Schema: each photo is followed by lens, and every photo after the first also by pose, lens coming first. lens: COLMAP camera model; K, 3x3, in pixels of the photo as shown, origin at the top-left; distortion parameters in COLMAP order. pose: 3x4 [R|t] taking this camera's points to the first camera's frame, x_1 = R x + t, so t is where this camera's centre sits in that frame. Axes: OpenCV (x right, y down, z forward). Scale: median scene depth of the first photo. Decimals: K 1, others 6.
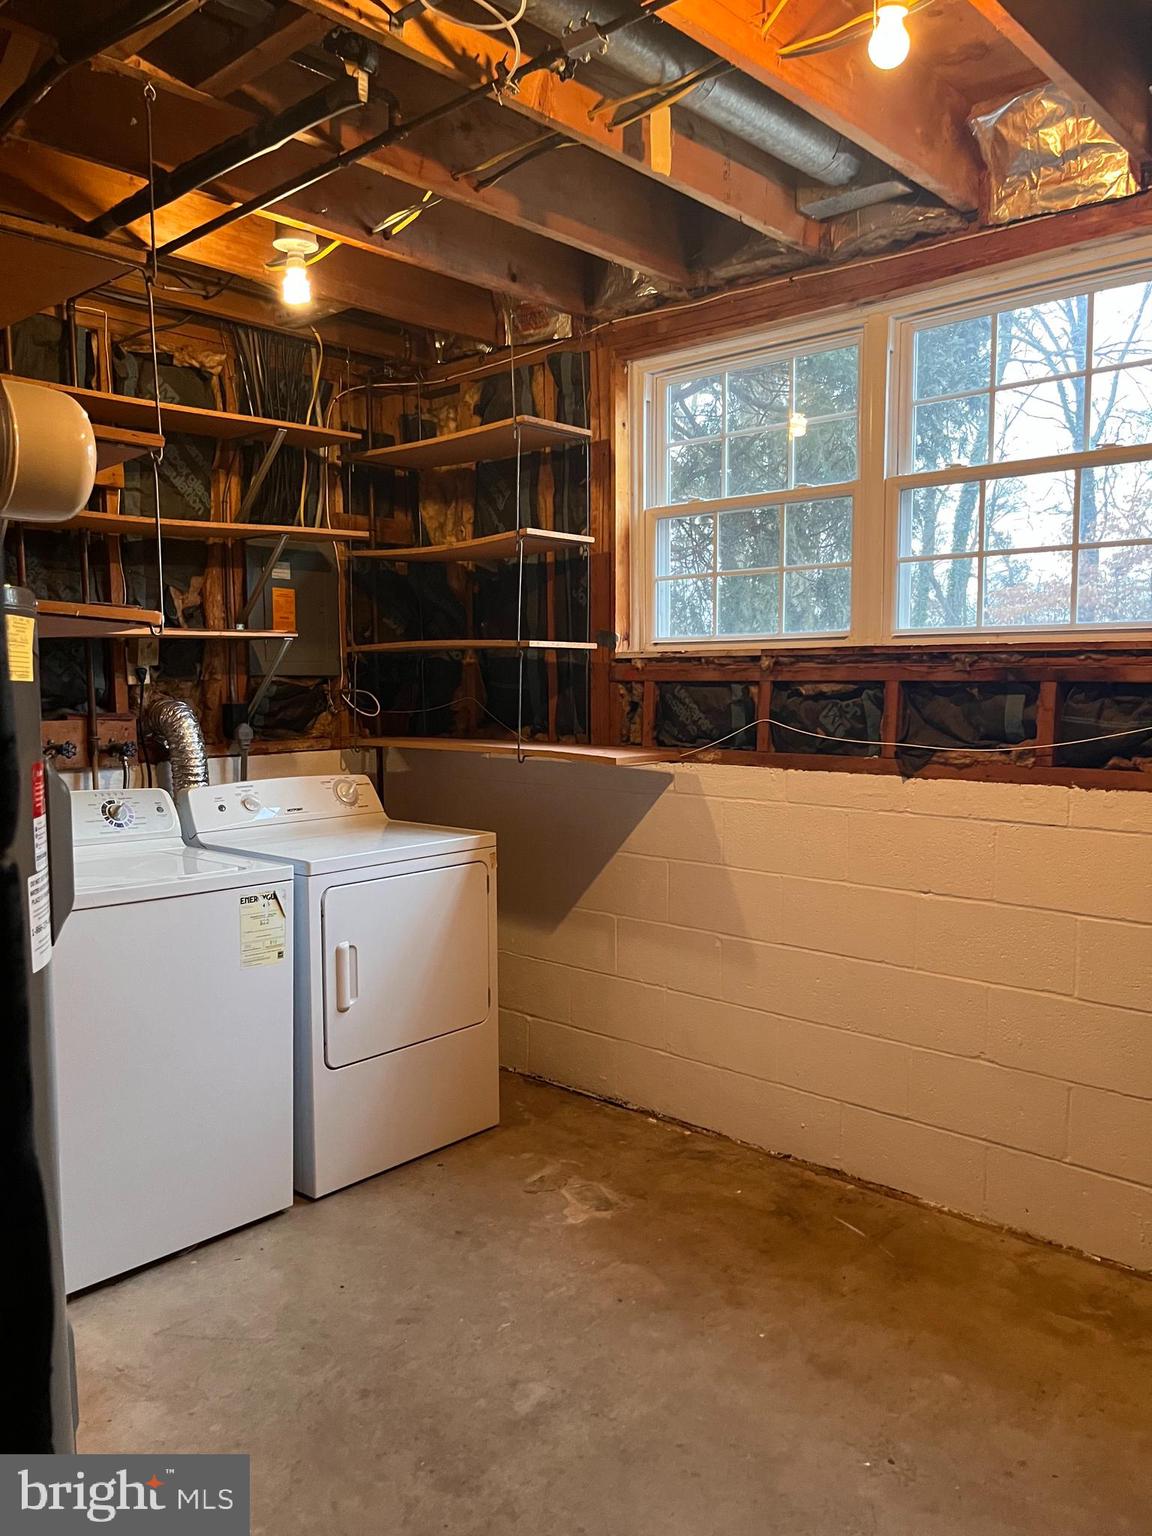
lens RADIAL K [[1153.7, 0, 568.0], [0, 1153.7, 771.2], [0, 0, 1]] dist [0.049287, -0.074397]
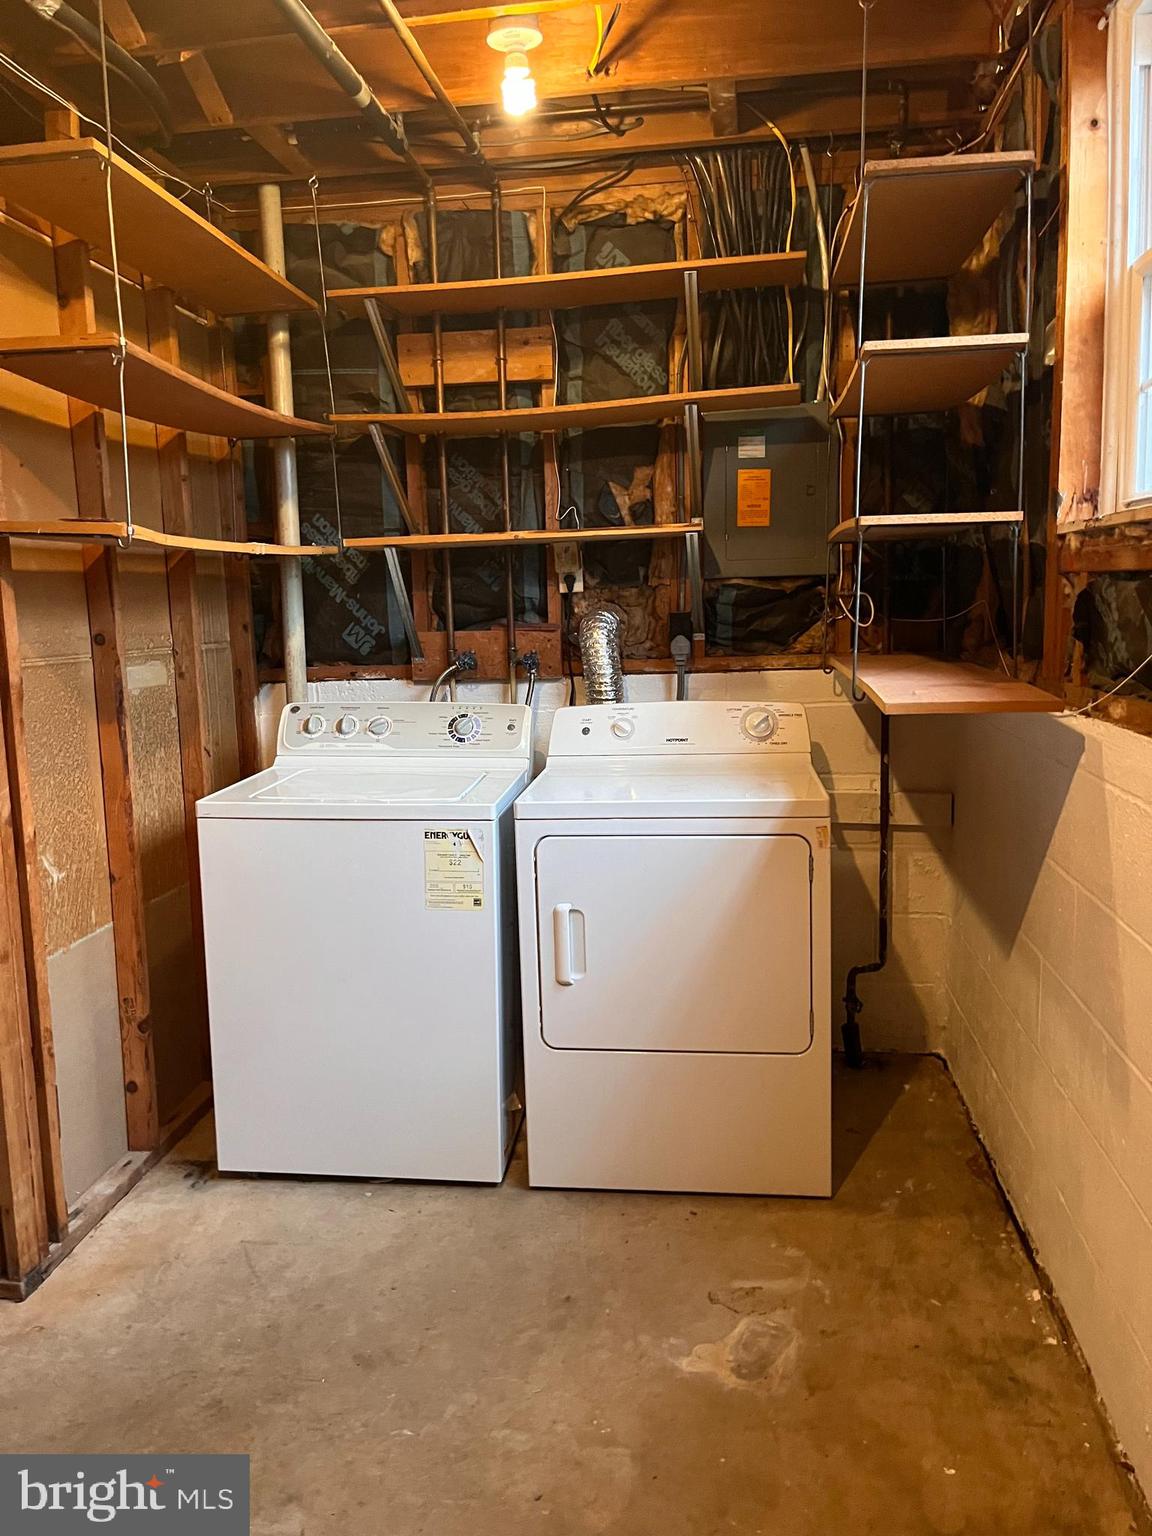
lens RADIAL K [[1153.7, 0, 568.0], [0, 1153.7, 771.2], [0, 0, 1]] dist [0.049287, -0.074397]
pose [[0.575820, 0.111425, -0.809948, 0.408054], [-0.041281, 0.993368, 0.107310, -0.031406], [0.816533, -0.028356, 0.576601, 0.459376]]
